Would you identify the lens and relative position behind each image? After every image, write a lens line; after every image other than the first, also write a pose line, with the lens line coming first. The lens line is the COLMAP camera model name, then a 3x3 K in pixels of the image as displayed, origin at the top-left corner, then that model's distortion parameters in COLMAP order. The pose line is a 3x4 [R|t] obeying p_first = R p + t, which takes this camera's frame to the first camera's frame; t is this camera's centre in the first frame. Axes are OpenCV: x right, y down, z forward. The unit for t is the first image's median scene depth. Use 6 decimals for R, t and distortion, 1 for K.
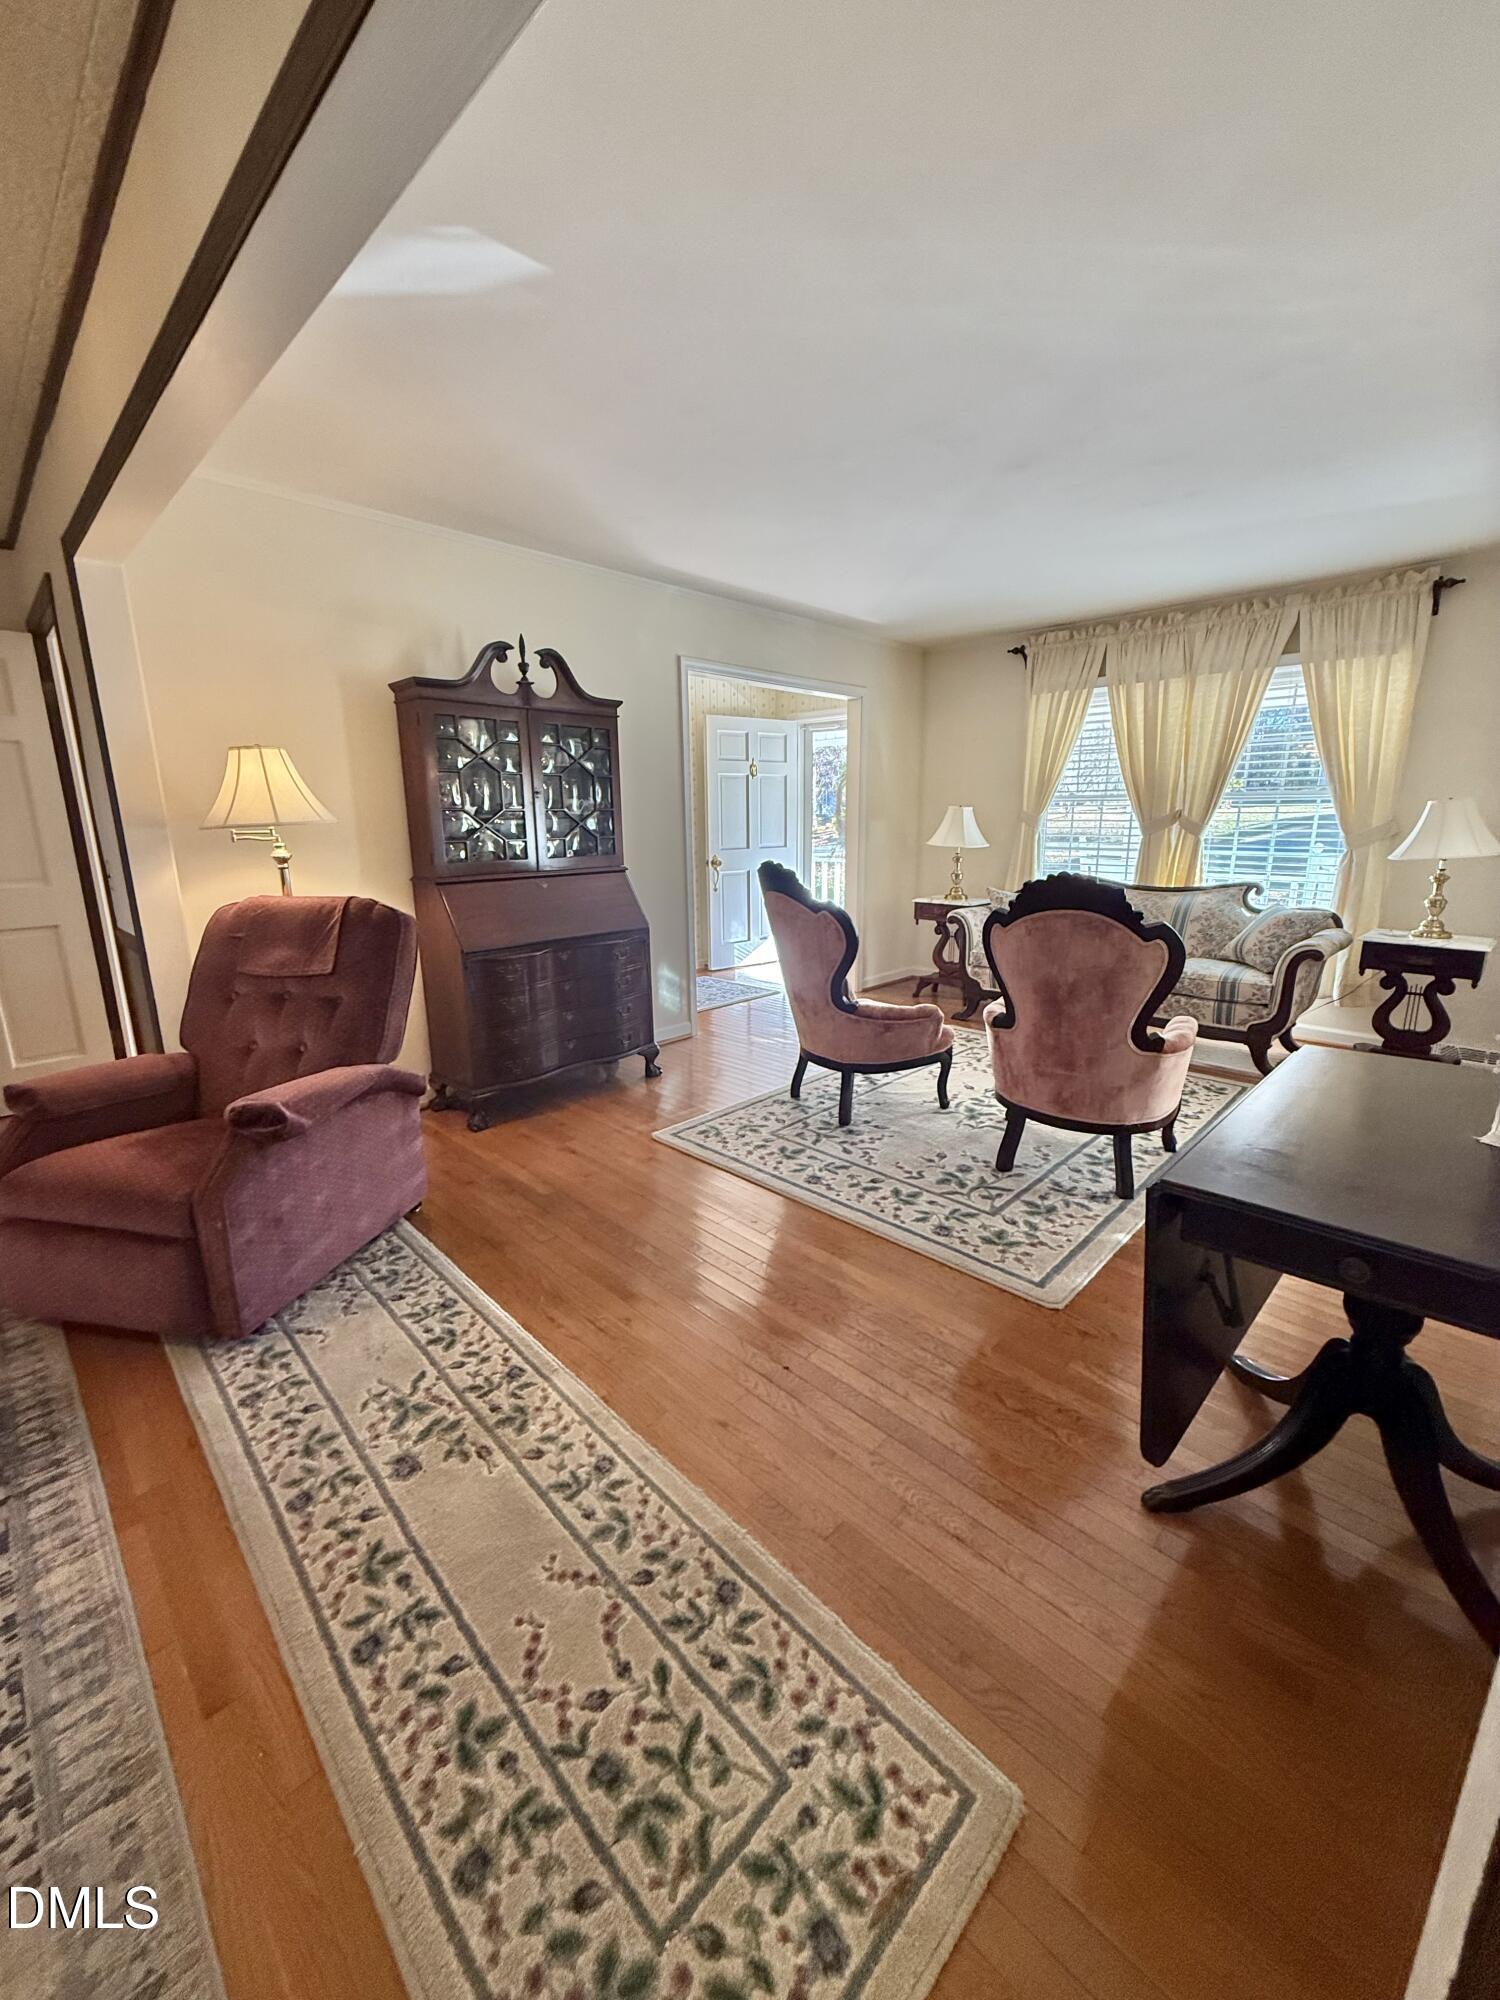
lens RADIAL K [[791.0, 0, 751.1], [0, 791.0, 995.3], [0, 0, 1]] dist [-0.000477, 0.000187]
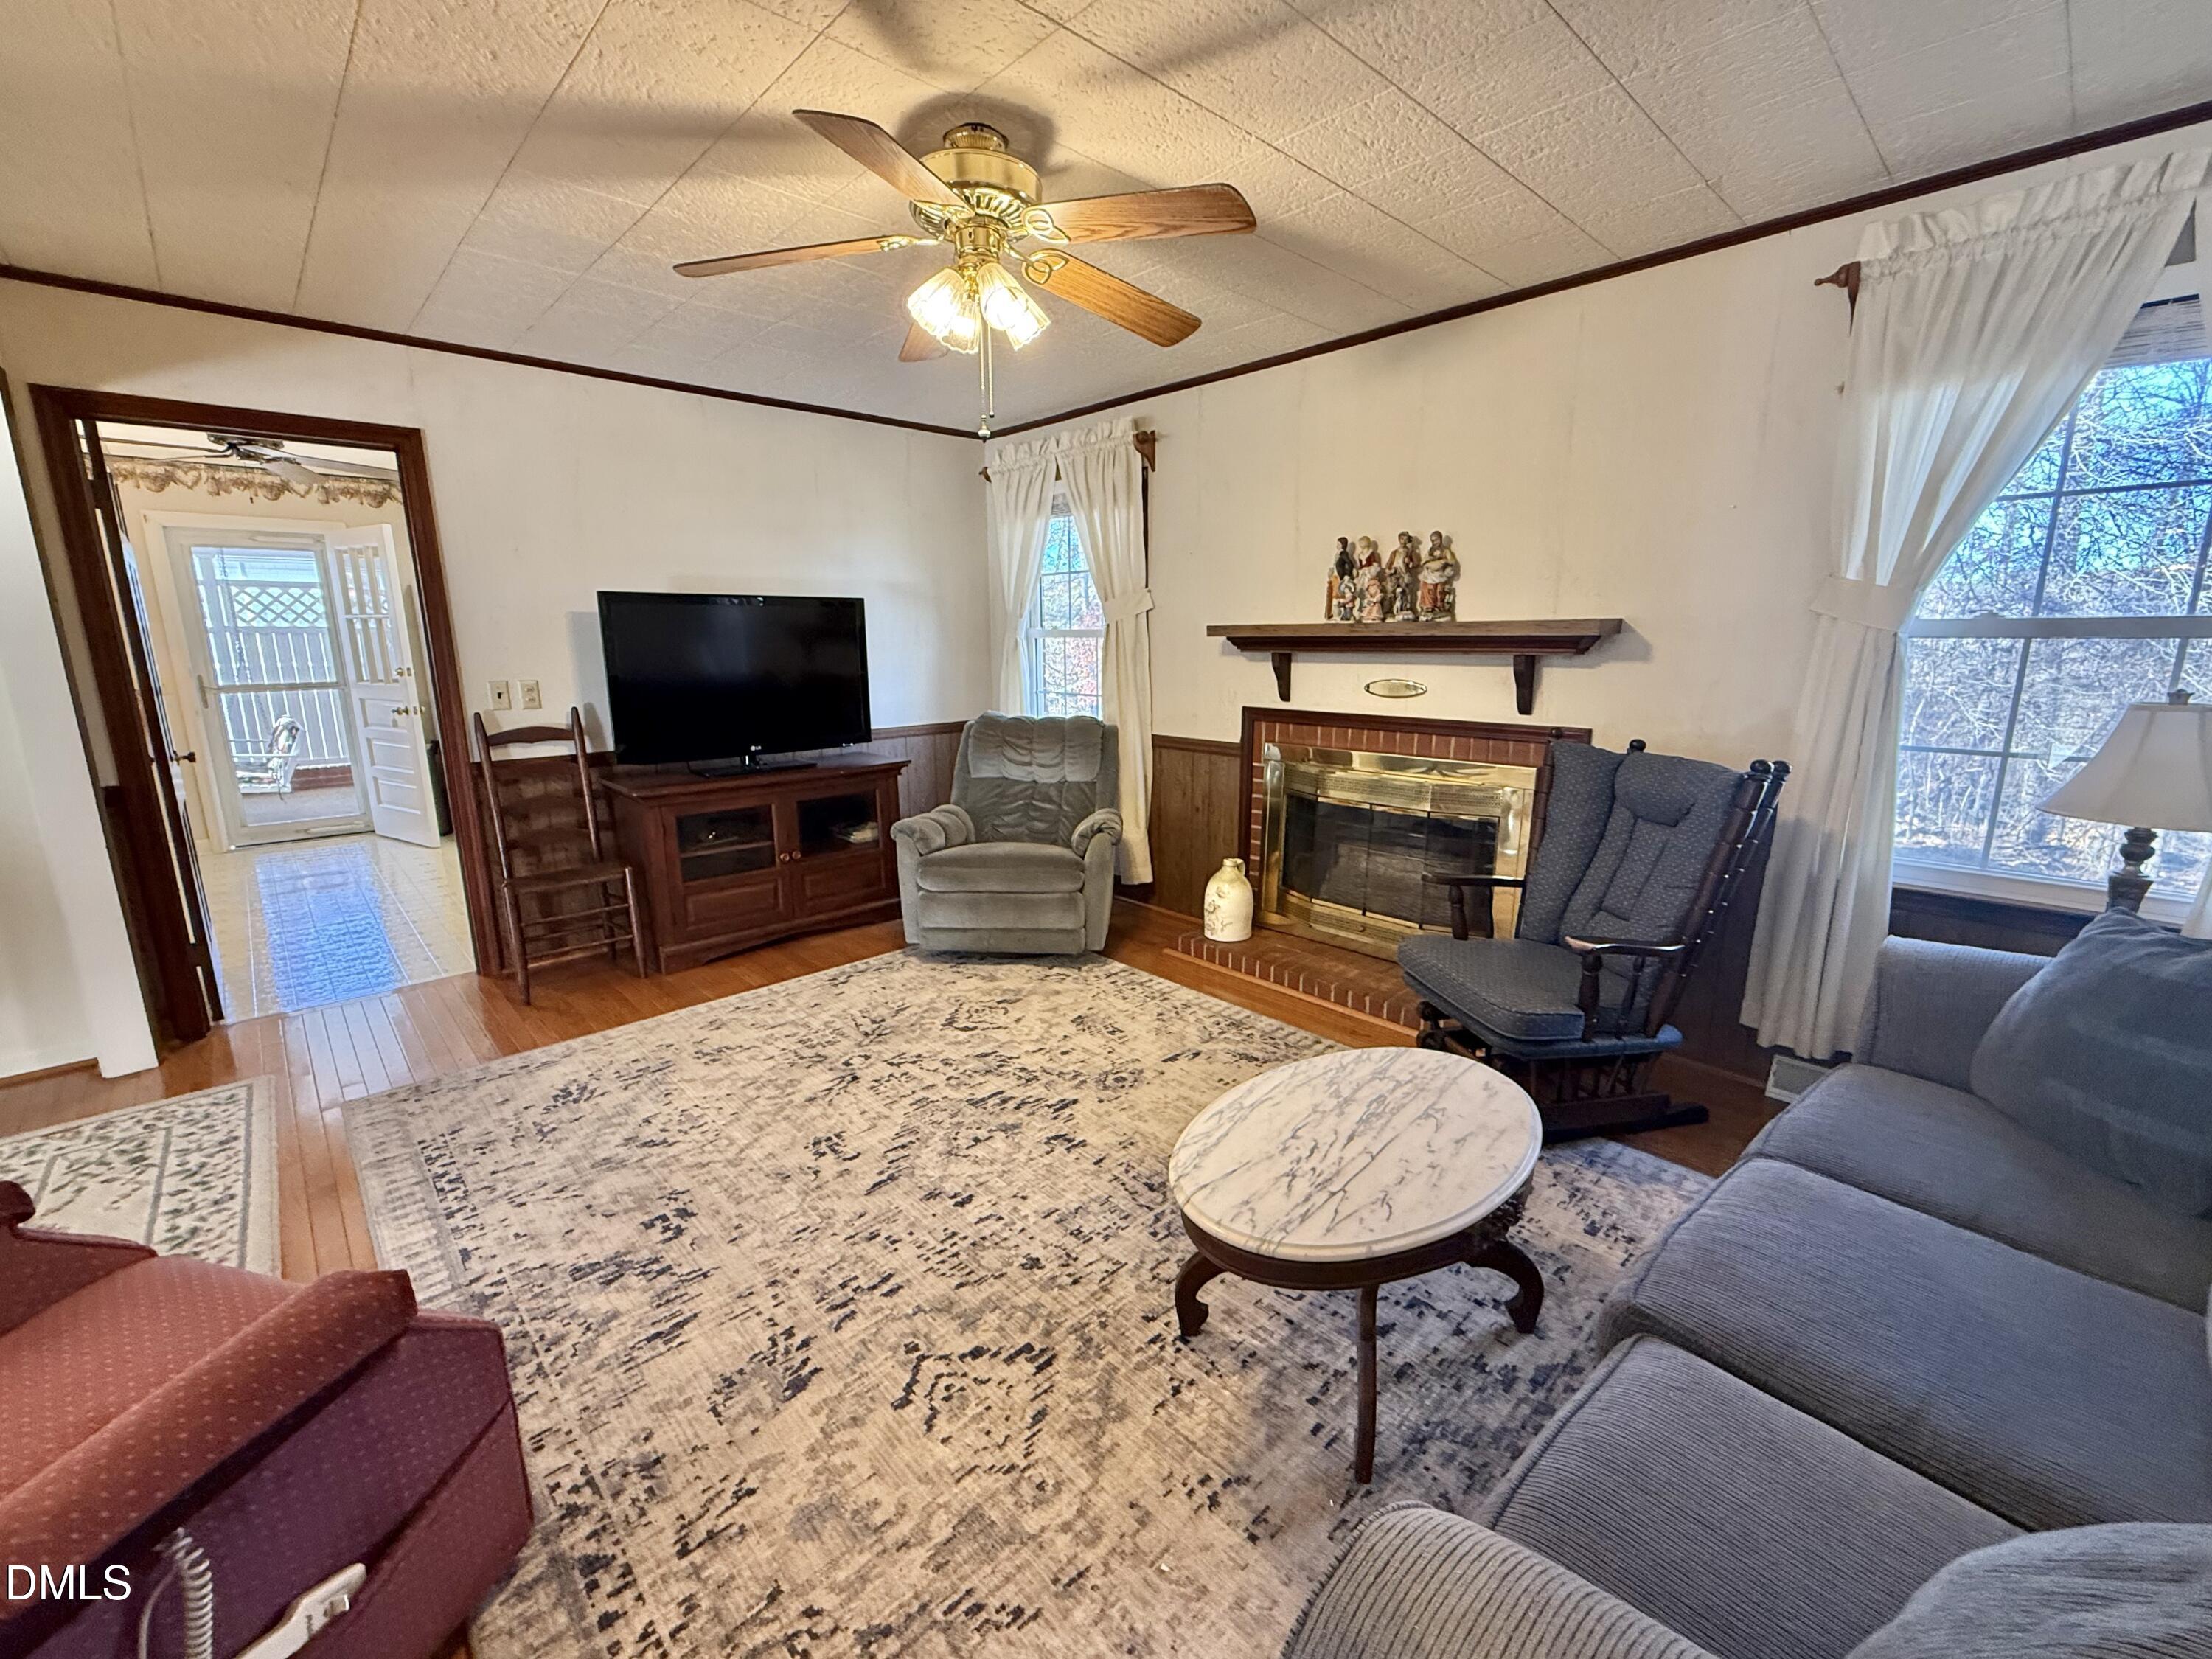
lens RADIAL K [[912.8, 0, 1104.9], [0, 912.8, 827.9], [0, 0, 1]] dist [-0.000817, -0.000392]
pose [[-0.999341, 0.005568, 0.035871, -1.638947], [0.020205, 0.906262, 0.422234, -0.403330], [-0.030158, 0.422680, -0.905777, 1.621063]]
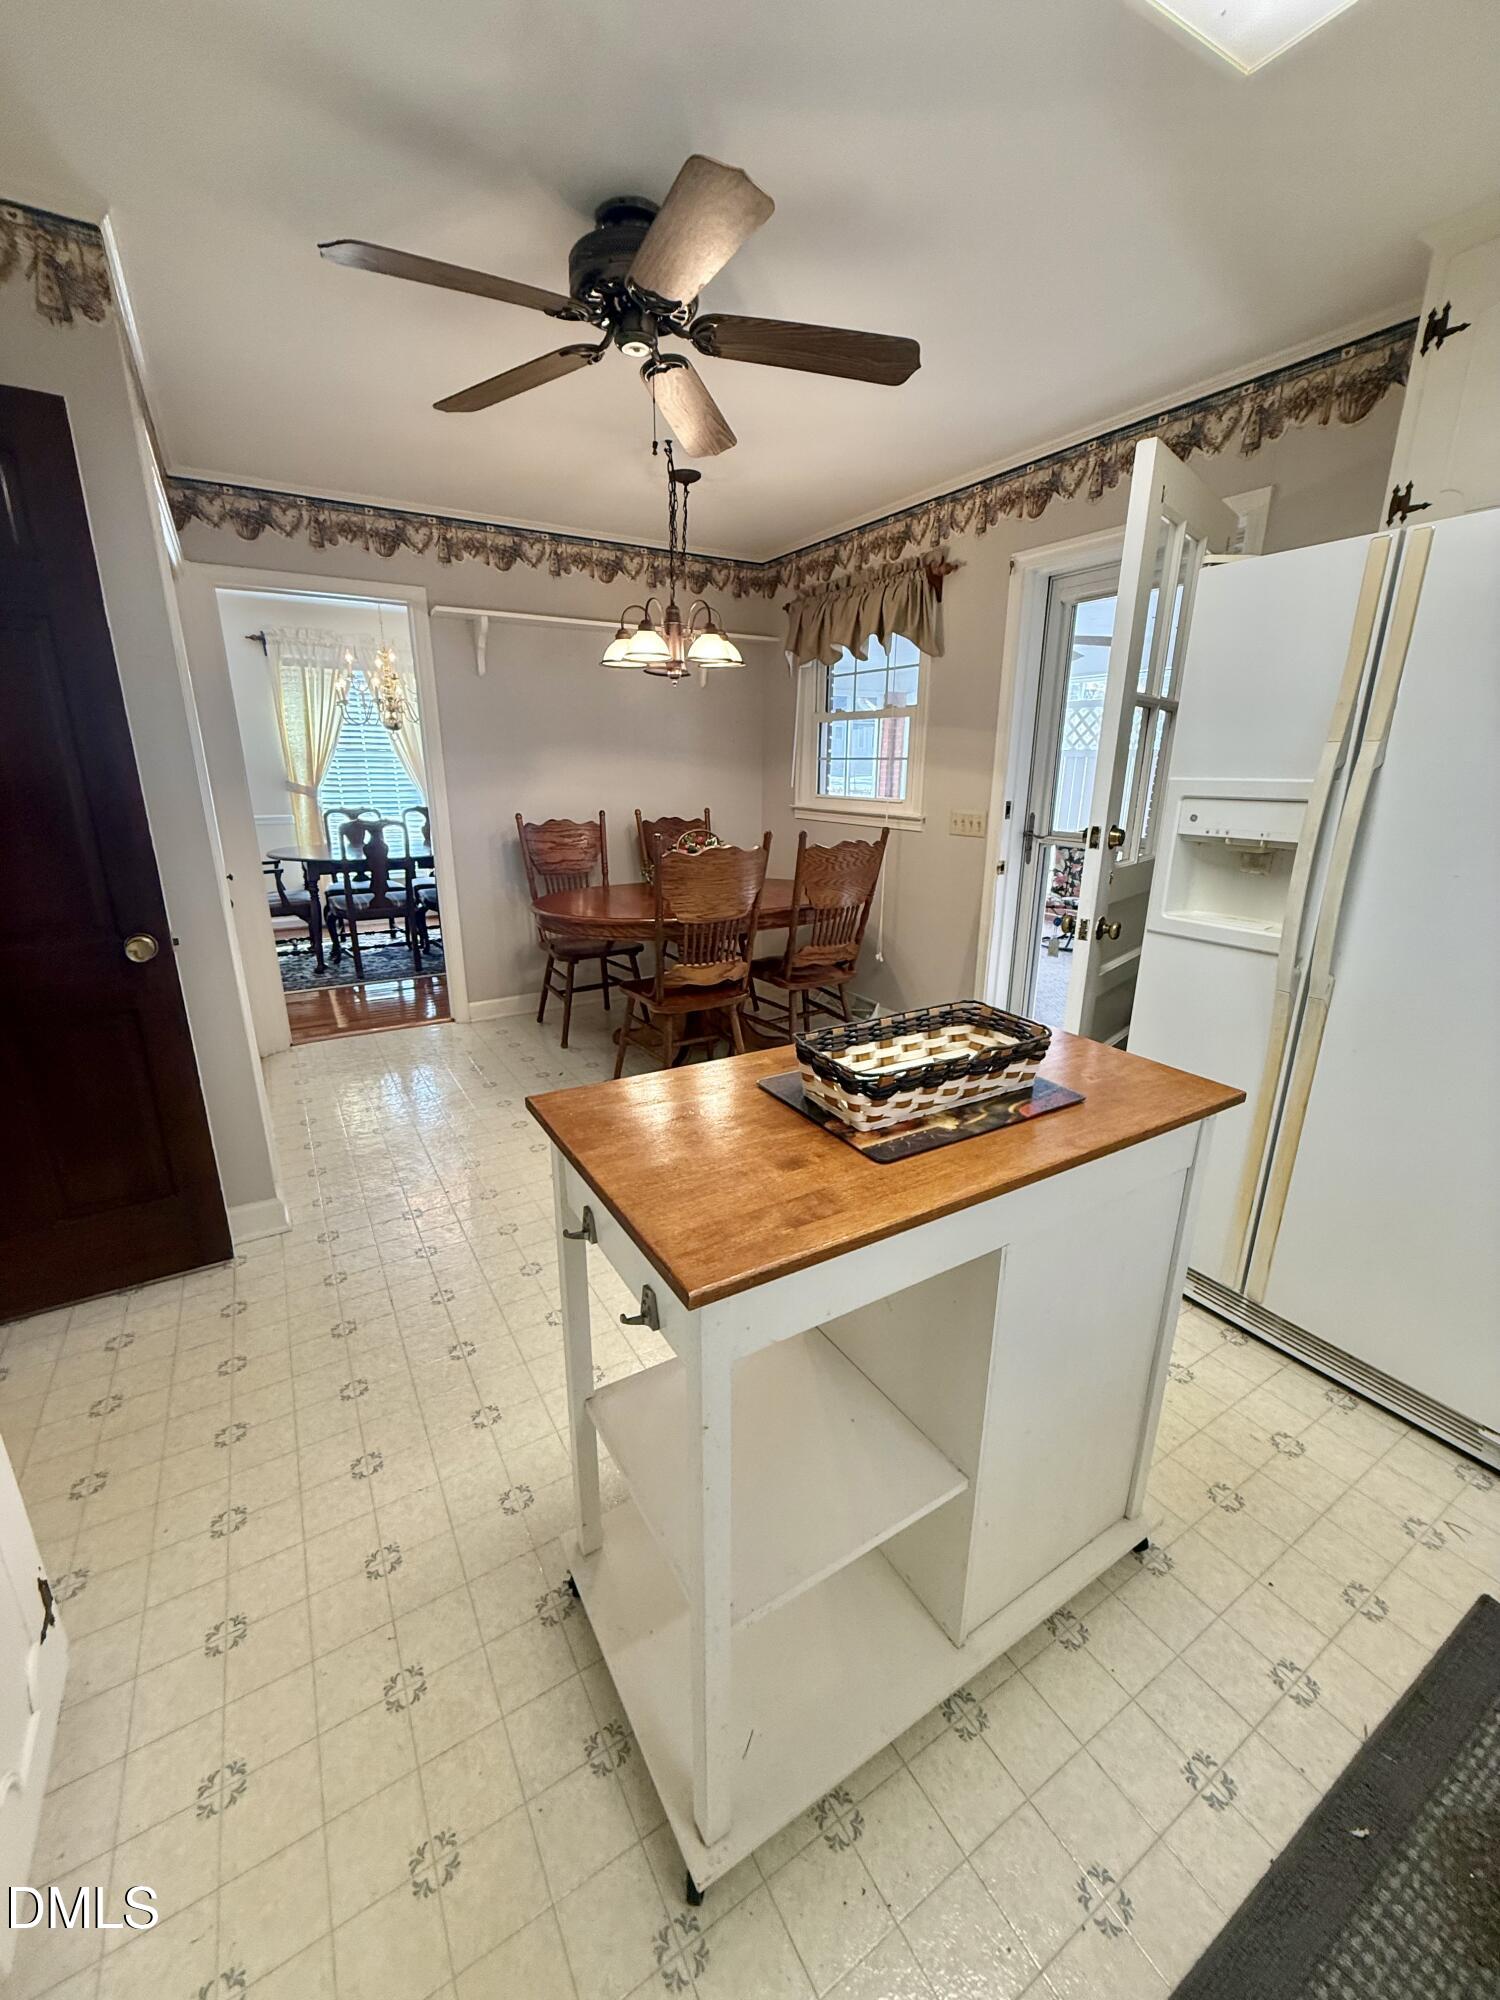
lens RADIAL K [[791.0, 0, 751.1], [0, 791.0, 995.3], [0, 0, 1]] dist [-0.000477, 0.000187]
pose [[0.238123, -0.263817, 0.934718, -0.269796], [0.211946, 0.953322, 0.215074, 0.301620], [-0.947827, 0.146896, 0.282923, -1.395688]]
